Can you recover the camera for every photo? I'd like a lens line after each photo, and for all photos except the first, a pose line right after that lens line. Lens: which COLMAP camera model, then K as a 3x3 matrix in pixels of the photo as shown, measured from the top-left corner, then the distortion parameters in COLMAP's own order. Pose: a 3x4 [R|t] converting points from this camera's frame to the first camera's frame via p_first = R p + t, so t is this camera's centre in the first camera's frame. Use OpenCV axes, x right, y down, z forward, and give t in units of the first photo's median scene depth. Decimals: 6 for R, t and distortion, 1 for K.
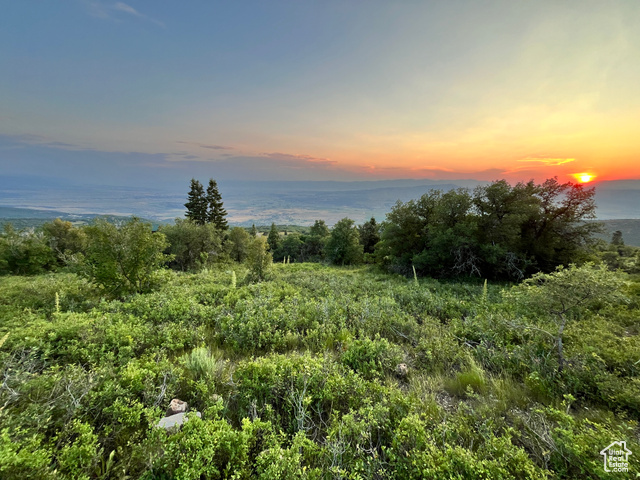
lens RADIAL K [[254.6, 0, 324.2], [0, 254.6, 233.4], [0, 0, 1]] dist [-0.010395, -0.000223]
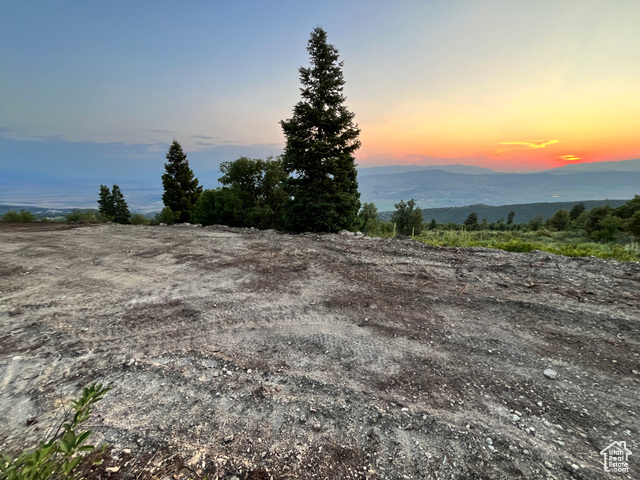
lens RADIAL K [[254.6, 0, 315.7], [0, 254.6, 241.3], [0, 0, 1]] dist [-0.010395, -0.000223]
pose [[0.999408, -0.028904, 0.018672, 0.769430], [0.027399, 0.996702, 0.076379, 0.053433], [-0.020818, -0.075823, 0.996904, -0.621680]]
